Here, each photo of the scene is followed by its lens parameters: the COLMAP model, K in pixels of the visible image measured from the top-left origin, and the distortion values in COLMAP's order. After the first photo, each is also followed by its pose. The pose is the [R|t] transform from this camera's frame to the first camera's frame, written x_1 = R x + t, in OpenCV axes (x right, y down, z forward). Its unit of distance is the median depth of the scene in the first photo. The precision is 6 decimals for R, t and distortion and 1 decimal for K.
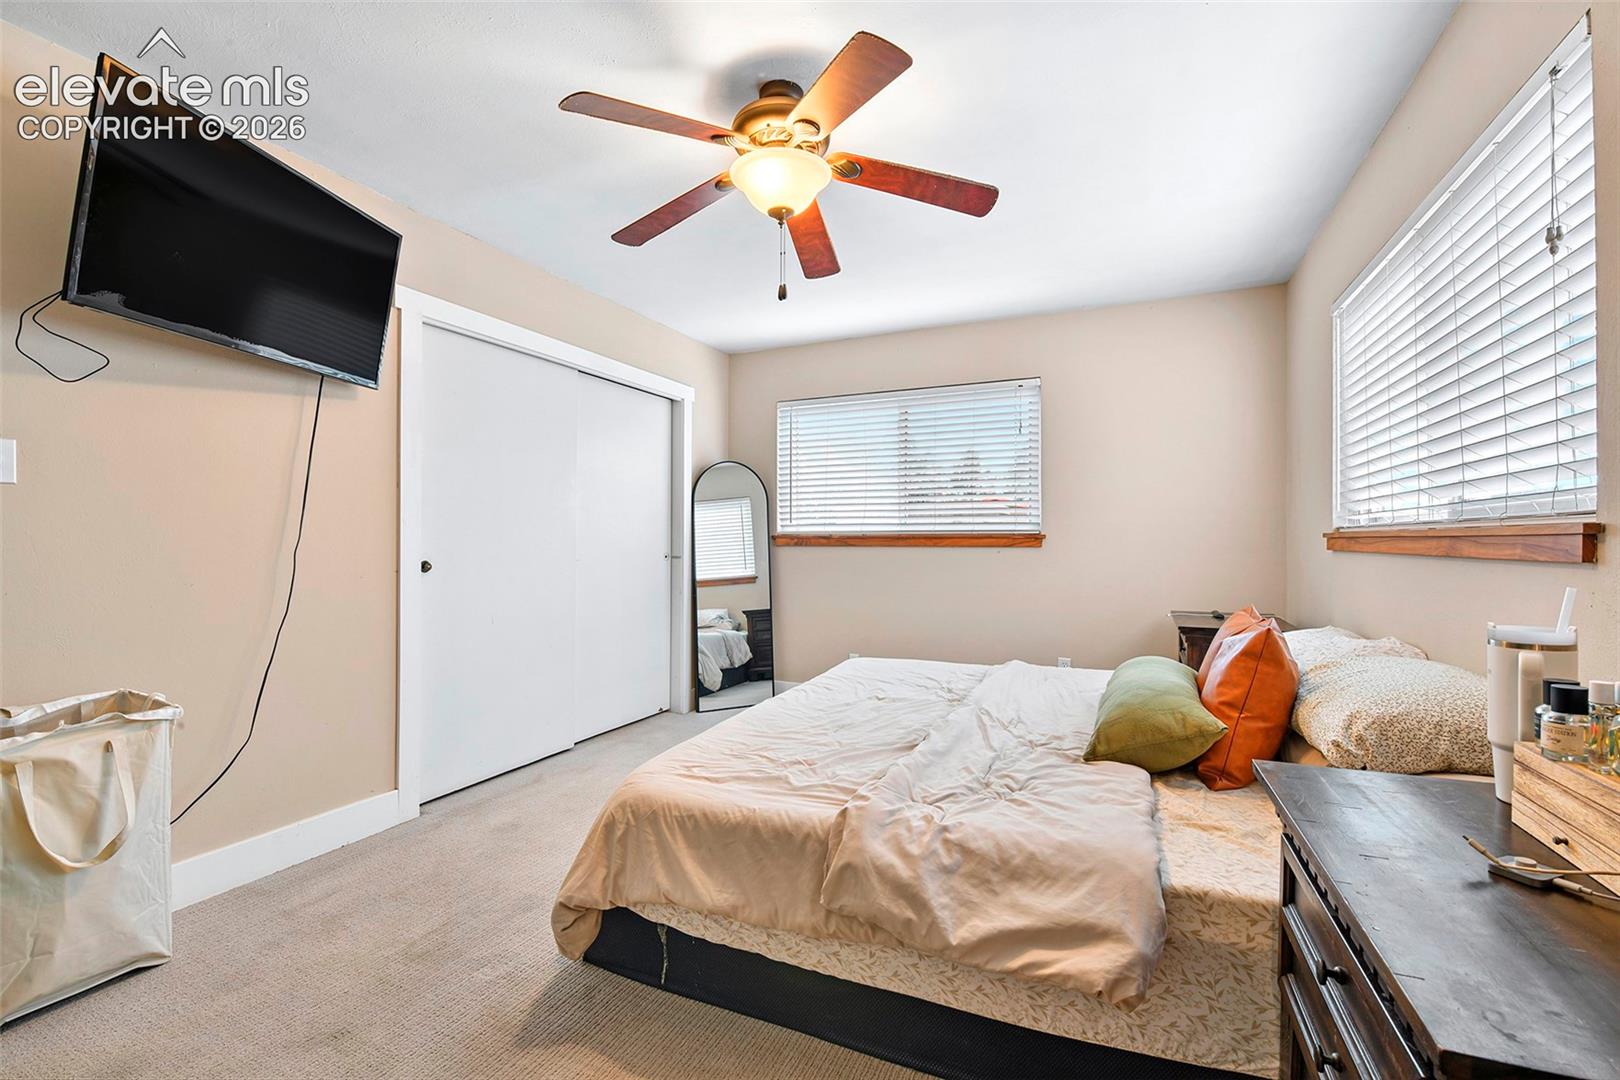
lens RADIAL K [[682.9, 0, 807.7], [0, 682.9, 545.5], [0, 0, 1]] dist [-0.012374, -0.003088]
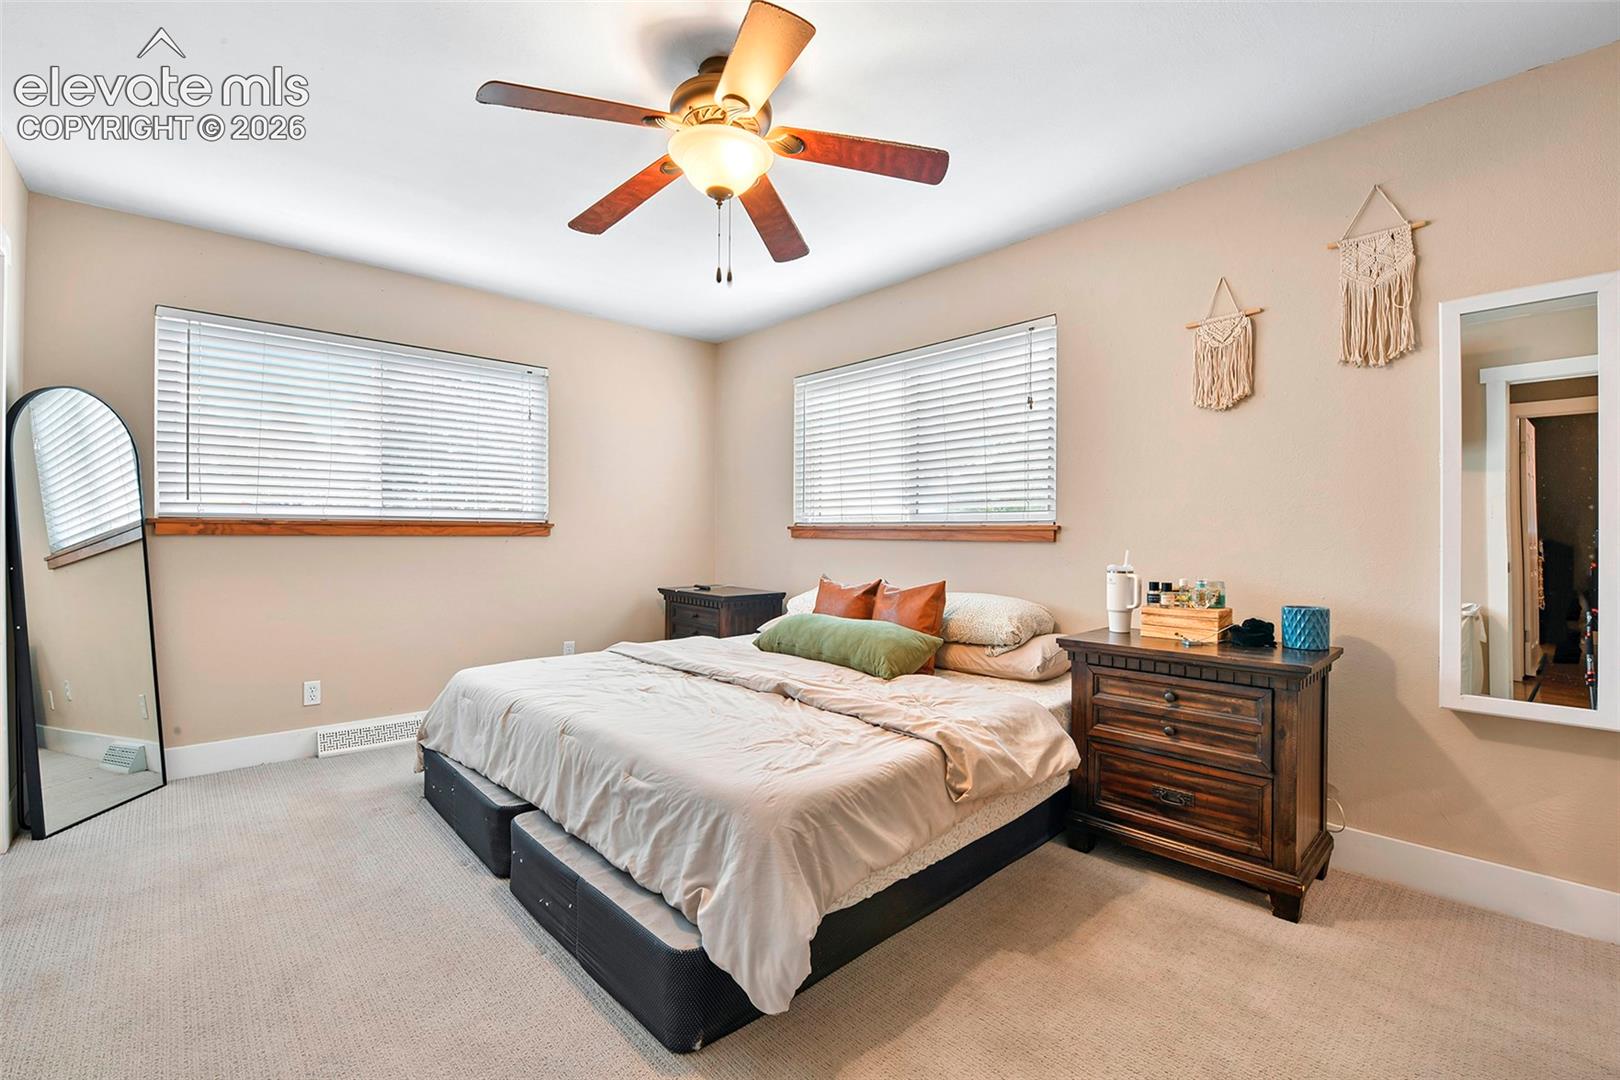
lens RADIAL K [[682.9, 0, 805.8], [0, 682.9, 538.5], [0, 0, 1]] dist [-0.012374, -0.003088]
pose [[0.399637, -0.005349, 0.916658, -0.907729], [-0.000479, 0.999982, 0.006044, -0.000811], [-0.916674, -0.002854, 0.399627, 0.506073]]
